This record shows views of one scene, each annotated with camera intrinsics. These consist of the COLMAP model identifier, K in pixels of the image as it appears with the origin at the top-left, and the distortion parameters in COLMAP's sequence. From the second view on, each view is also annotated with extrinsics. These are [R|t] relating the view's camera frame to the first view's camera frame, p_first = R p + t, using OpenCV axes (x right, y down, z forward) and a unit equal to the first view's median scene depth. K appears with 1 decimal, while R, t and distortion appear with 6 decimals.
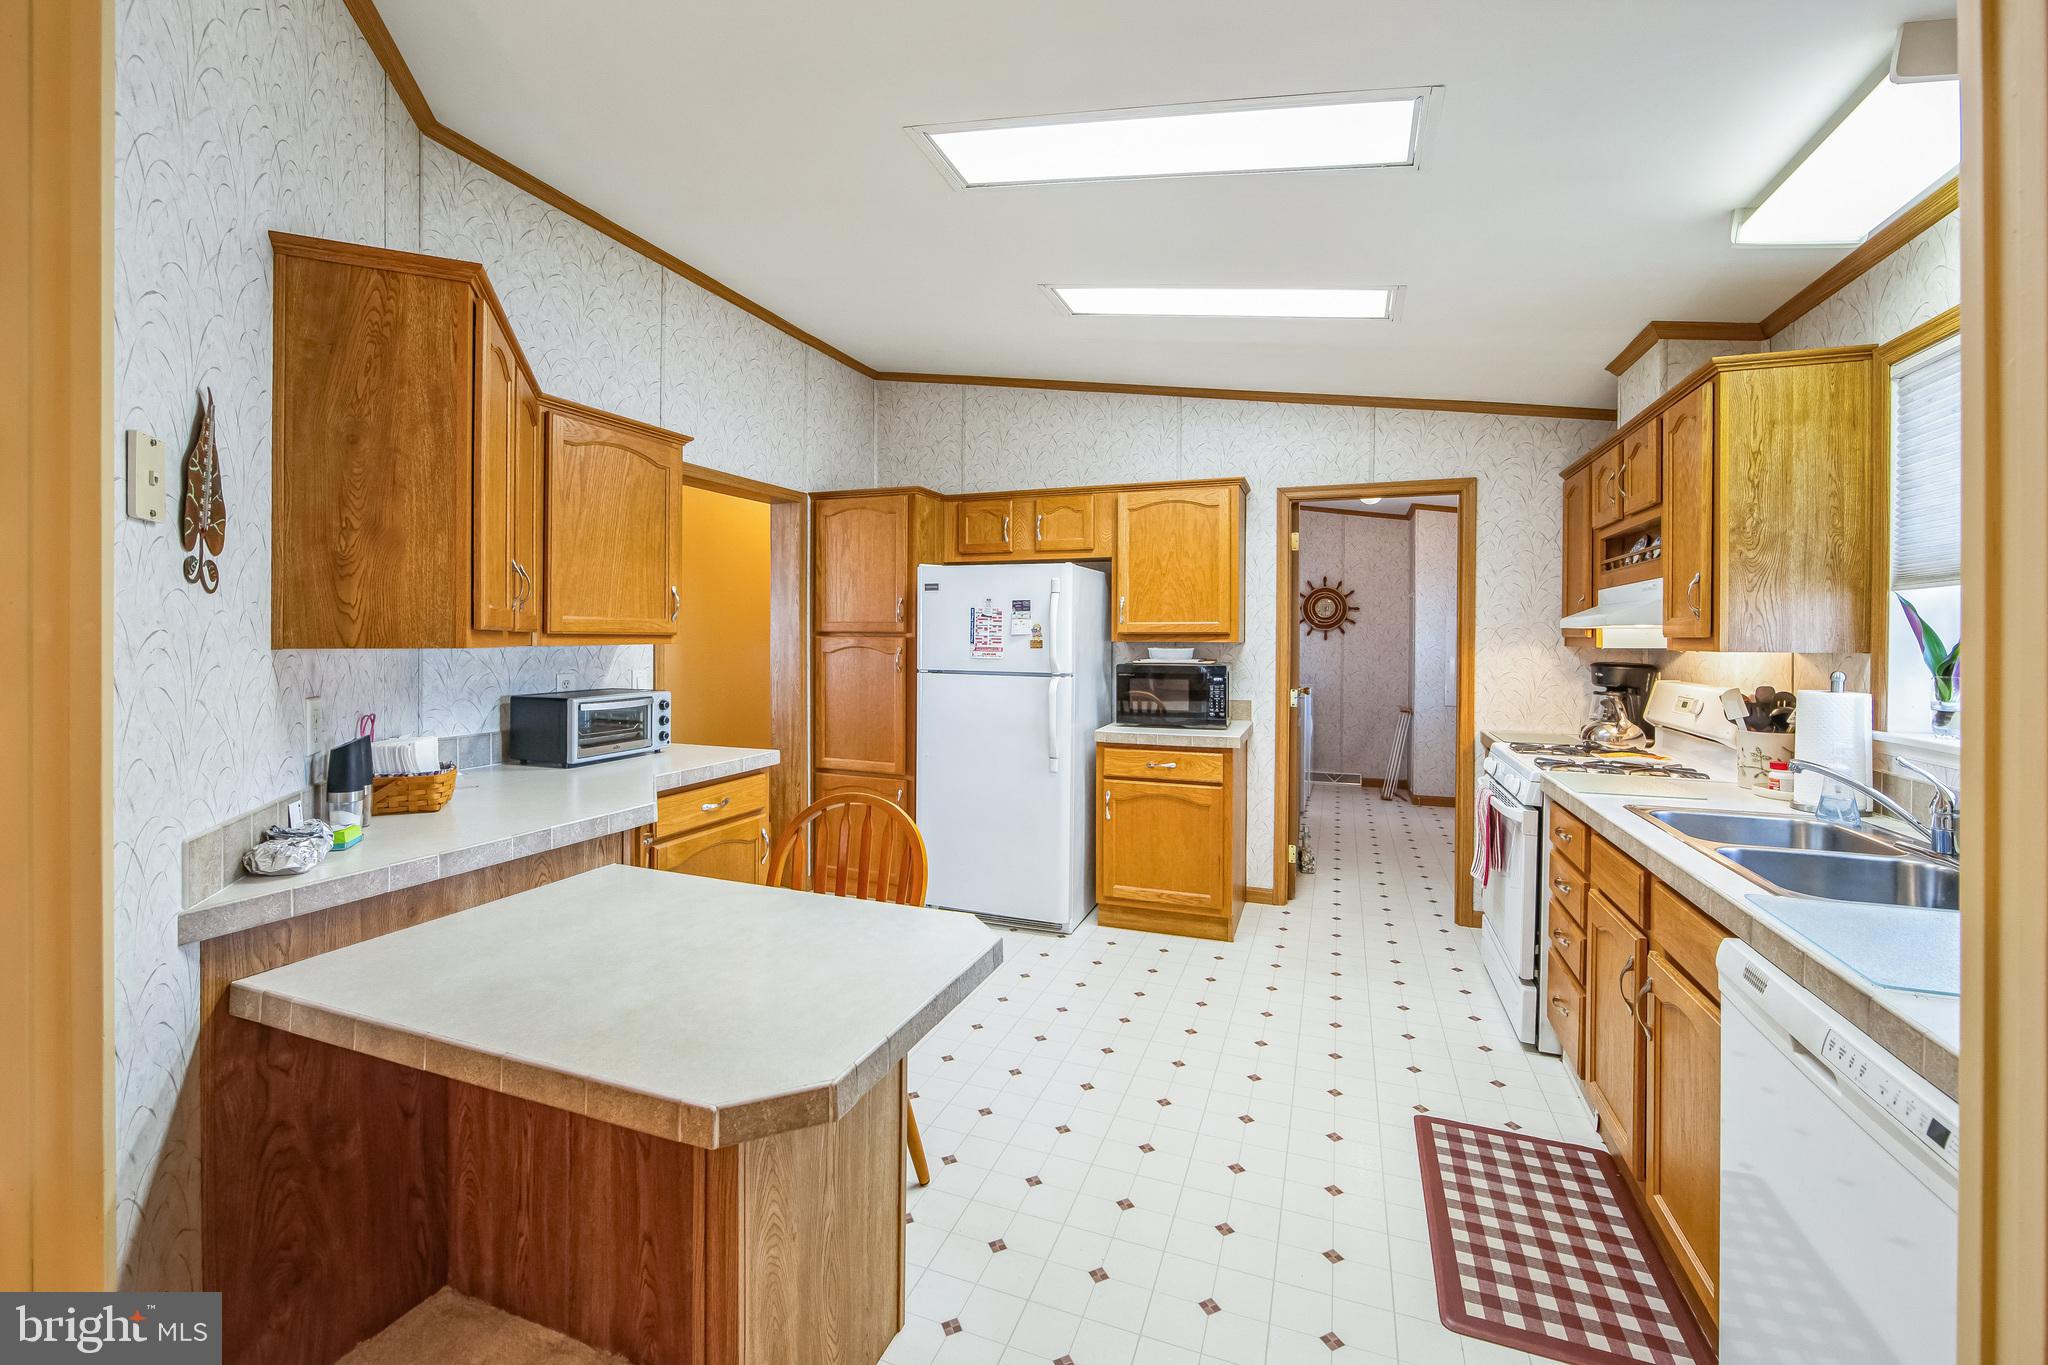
lens RADIAL K [[820.5, 0, 1036.2], [0, 820.5, 638.2], [0, 0, 1]] dist [-0.011722, 0.002780]
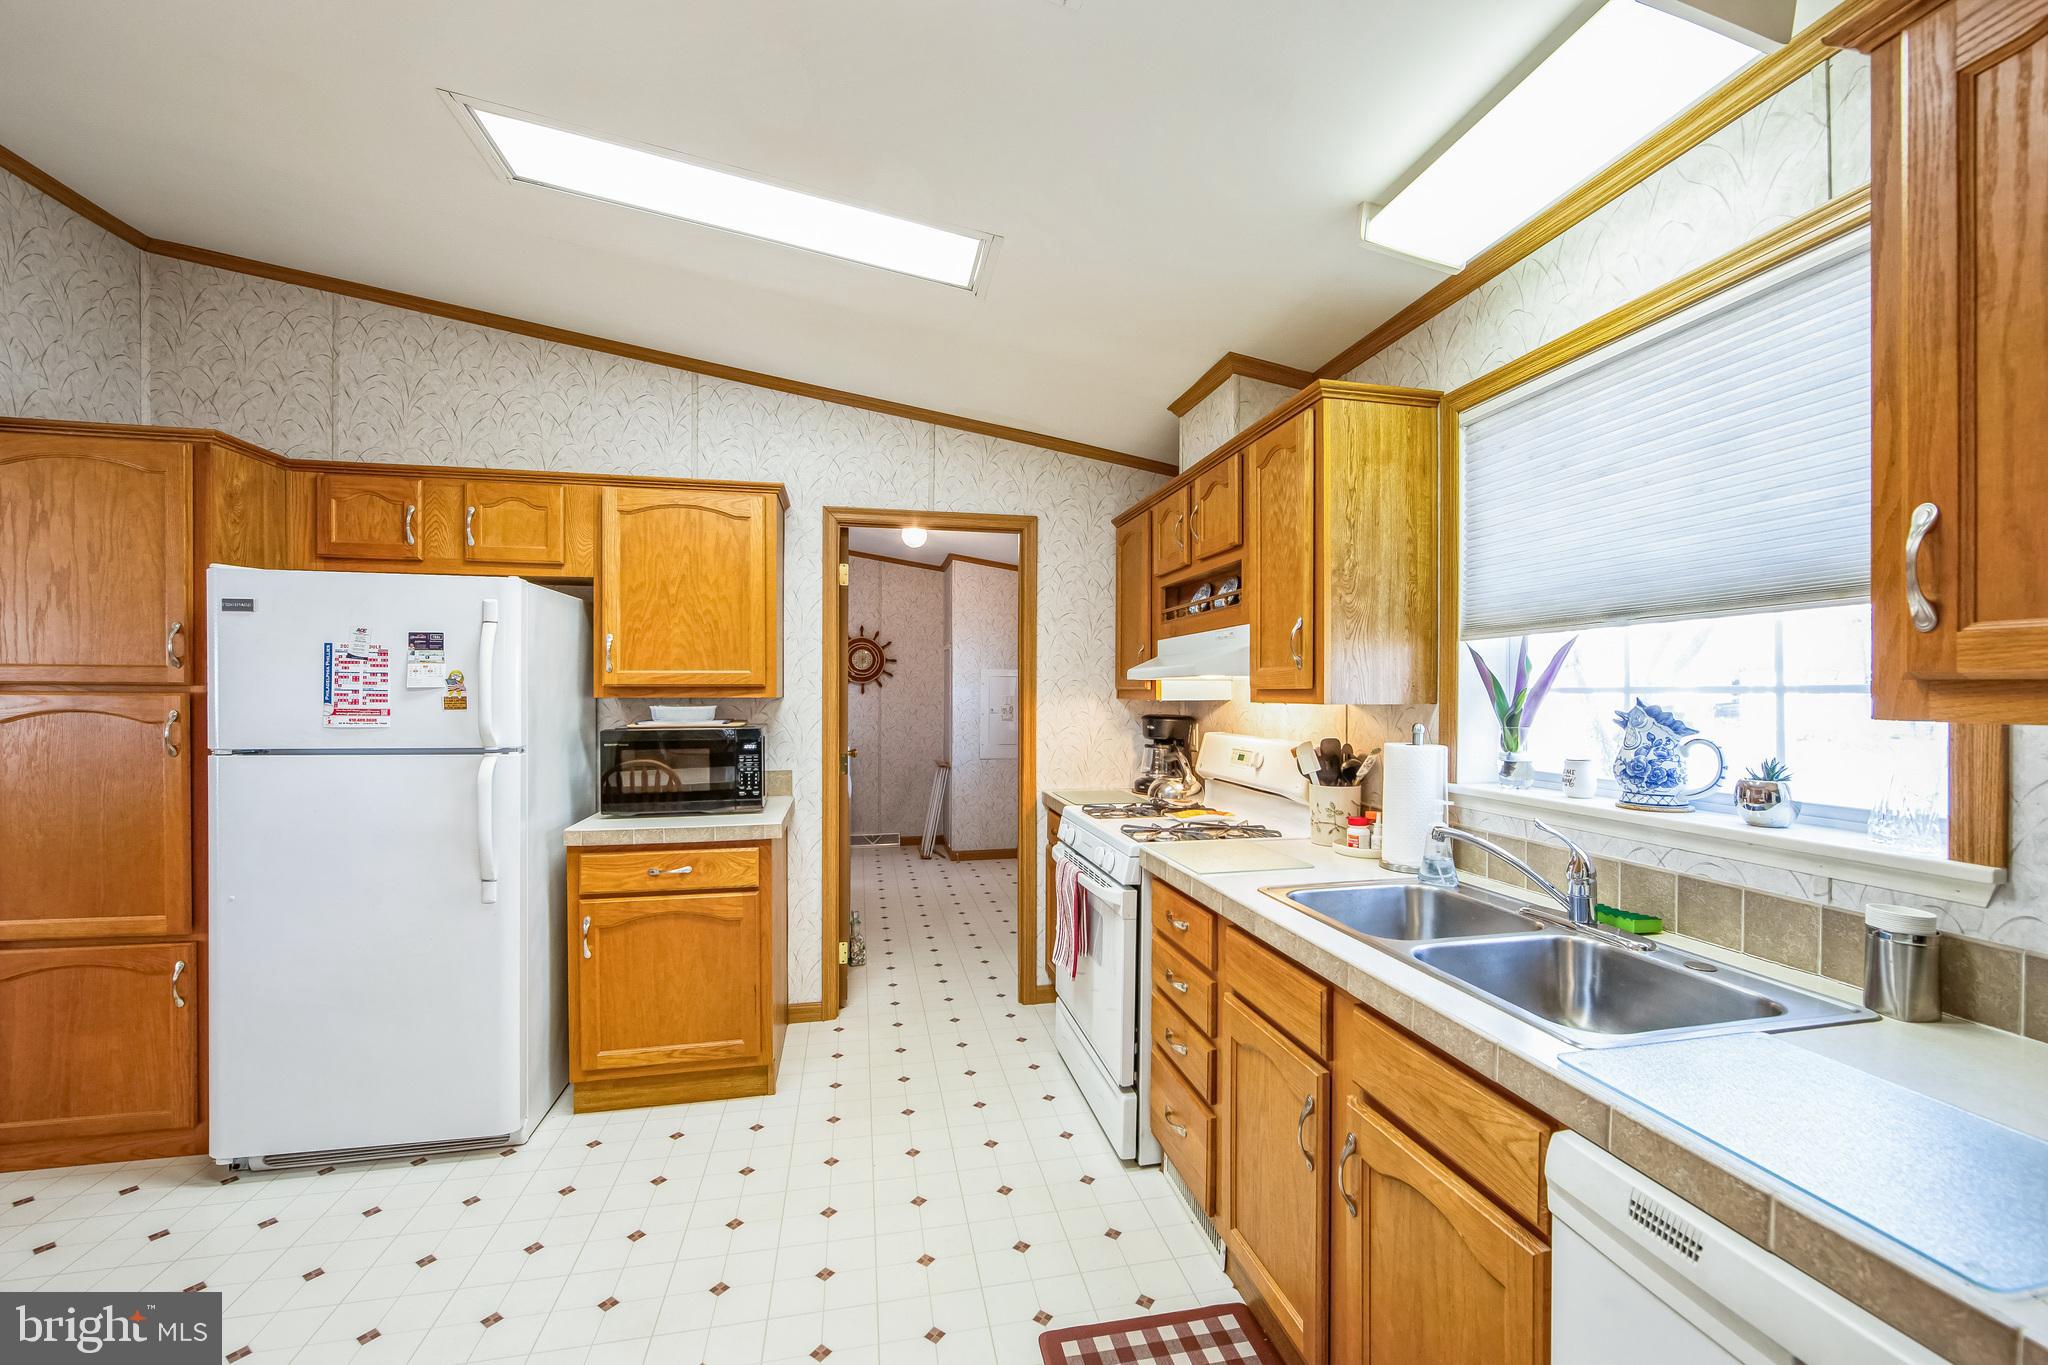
lens RADIAL K [[820.5, 0, 1025.8], [0, 820.5, 695.8], [0, 0, 1]] dist [-0.011722, 0.002780]
pose [[0.851138, -0.006867, 0.524898, 0.042196], [0.004480, 0.999973, 0.005818, 0.000251], [-0.524923, -0.002600, 0.851145, 0.227774]]
